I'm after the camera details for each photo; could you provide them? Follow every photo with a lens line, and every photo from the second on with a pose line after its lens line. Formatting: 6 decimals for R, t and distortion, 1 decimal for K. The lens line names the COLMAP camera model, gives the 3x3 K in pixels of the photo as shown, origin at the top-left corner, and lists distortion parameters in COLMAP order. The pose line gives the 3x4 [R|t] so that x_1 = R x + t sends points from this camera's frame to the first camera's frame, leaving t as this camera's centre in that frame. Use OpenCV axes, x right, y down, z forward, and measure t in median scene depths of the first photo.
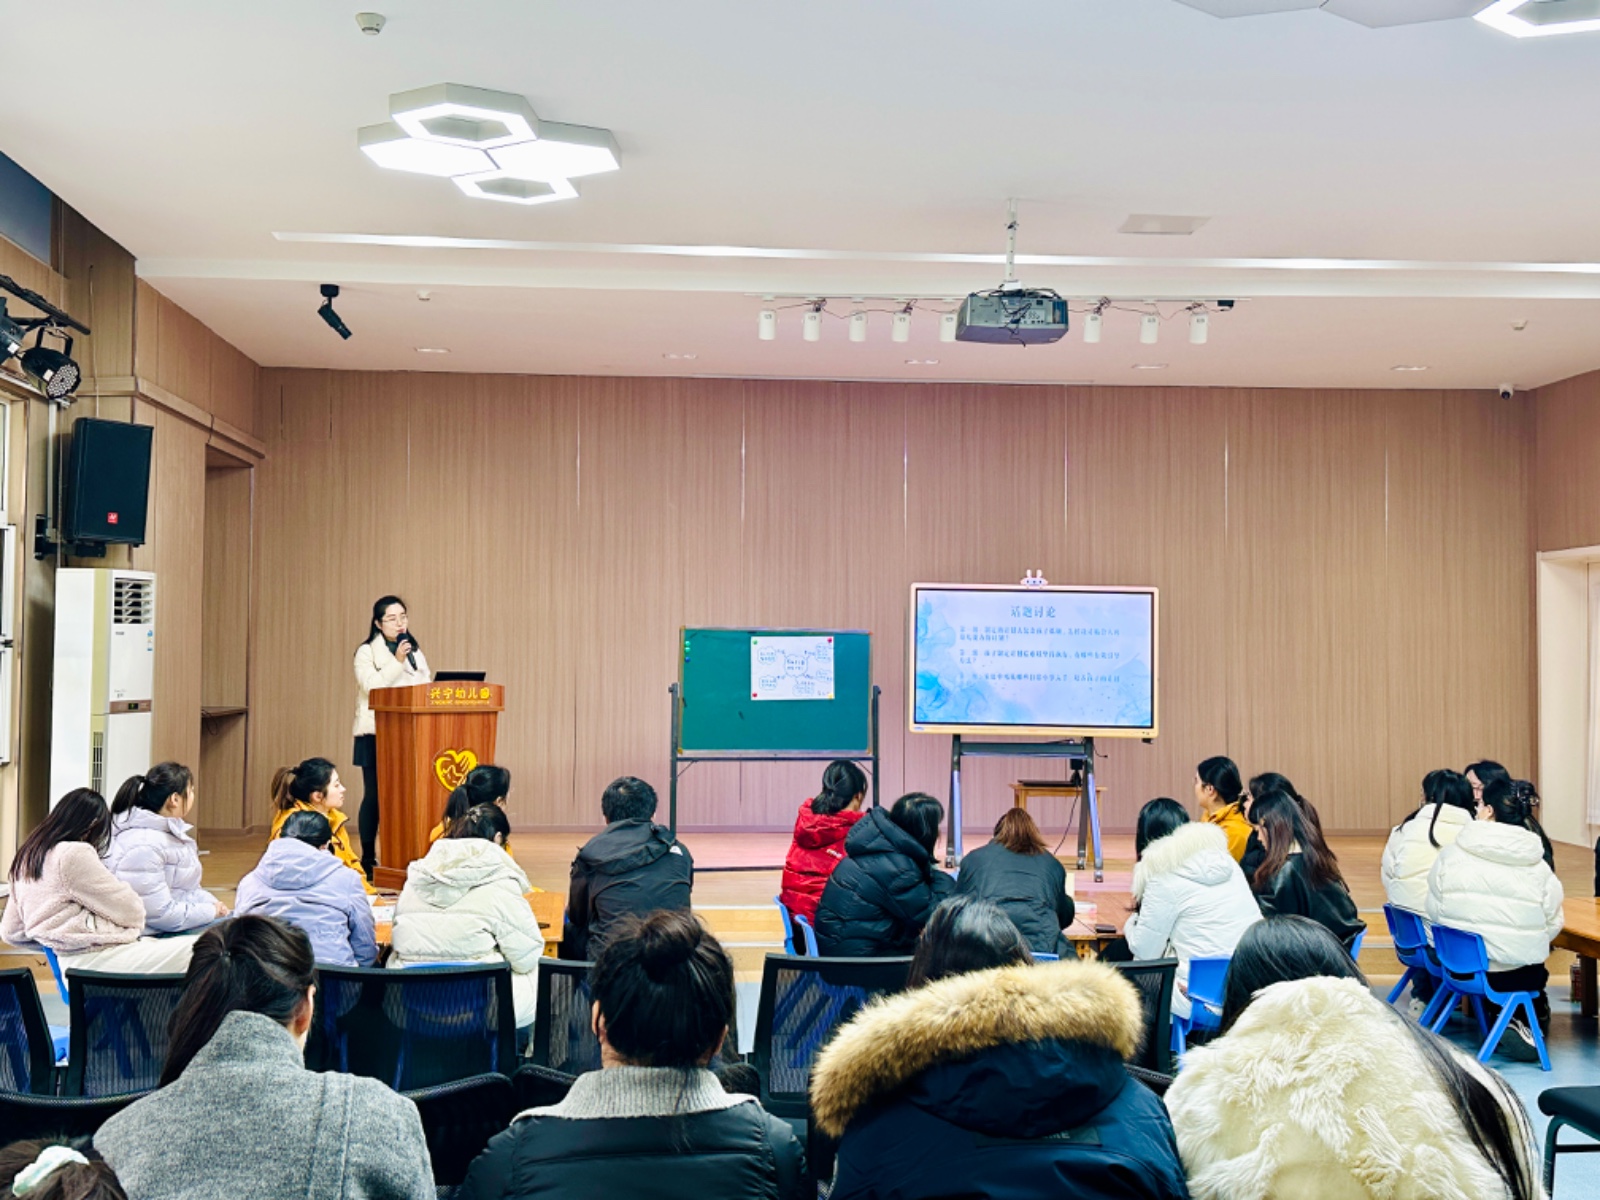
lens RADIAL K [[1884.7, 0, 800.0], [0, 1884.7, 600.0], [0, 0, 1]] dist [0.030922, -0.005421]
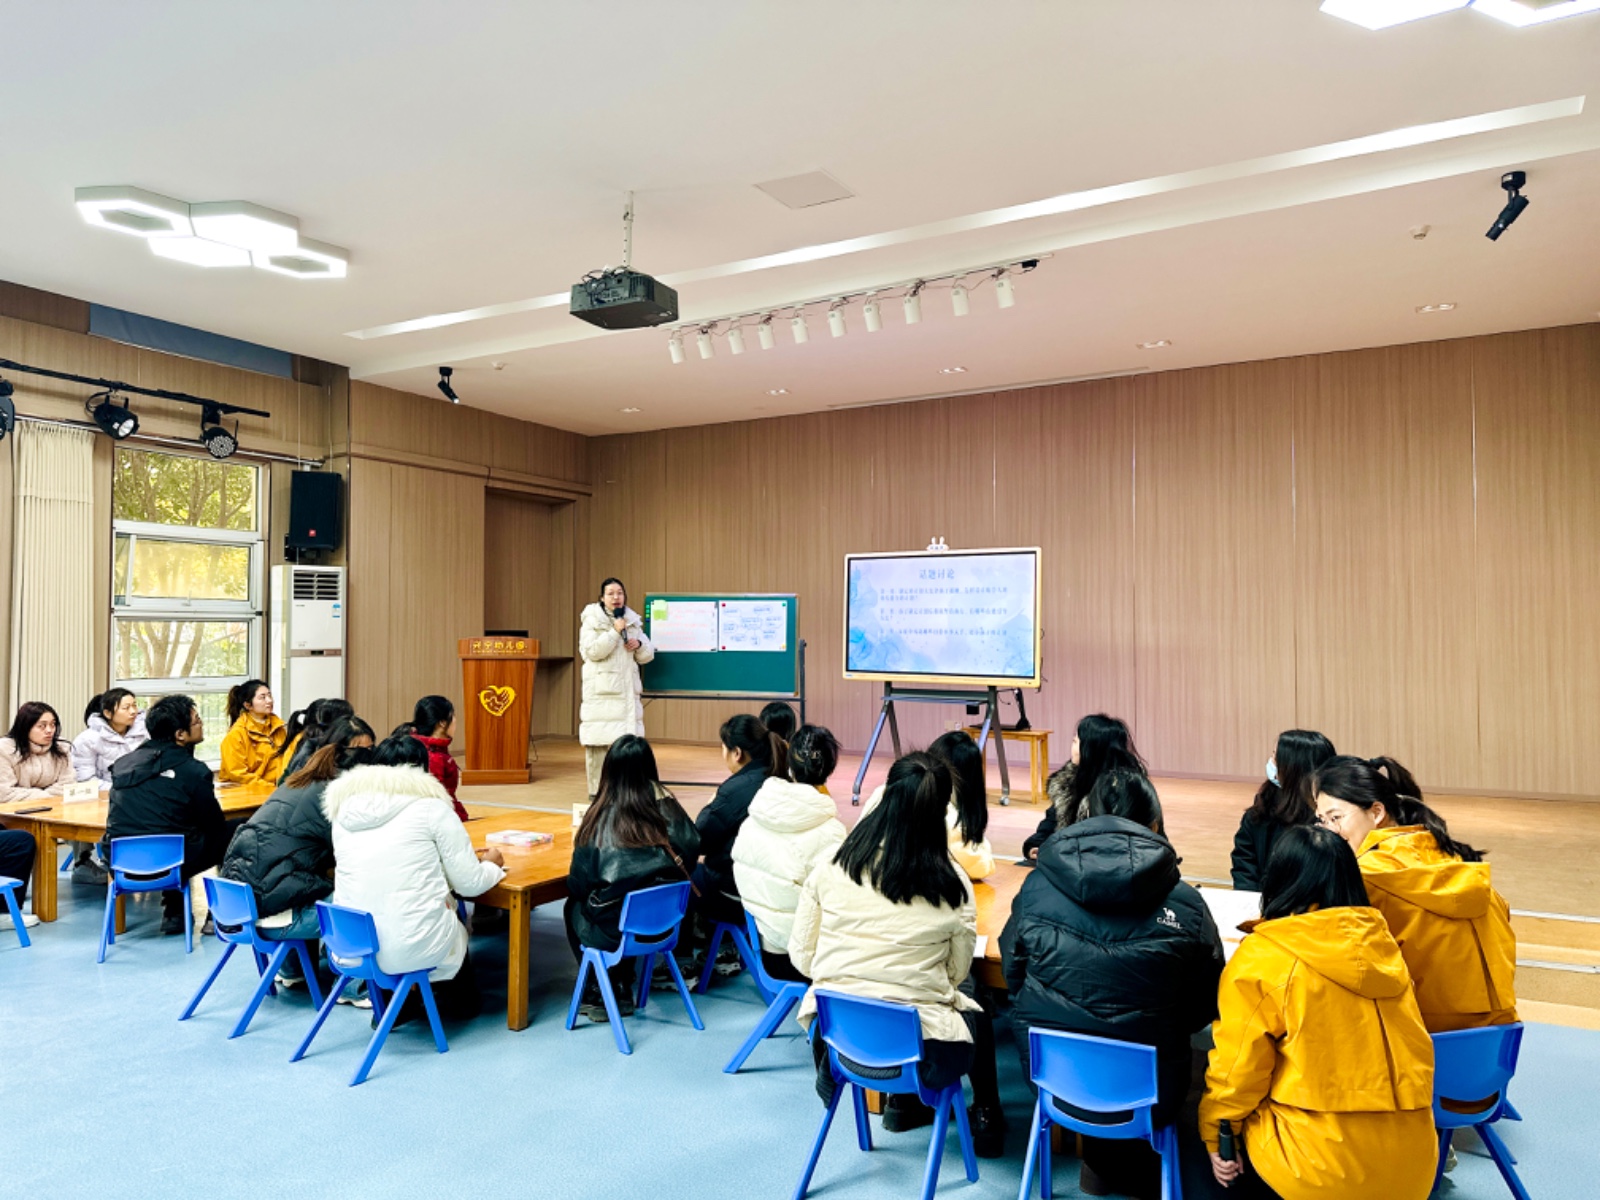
lens RADIAL K [[1154.3, 0, 805.4], [0, 1154.3, 627.3], [0, 0, 1]] dist [0.048949, -0.121460]
pose [[0.817165, -0.010842, -0.576301, 0.478294], [0.022583, 0.999658, 0.013214, 0.028484], [0.575961, -0.023813, 0.817131, 0.404240]]
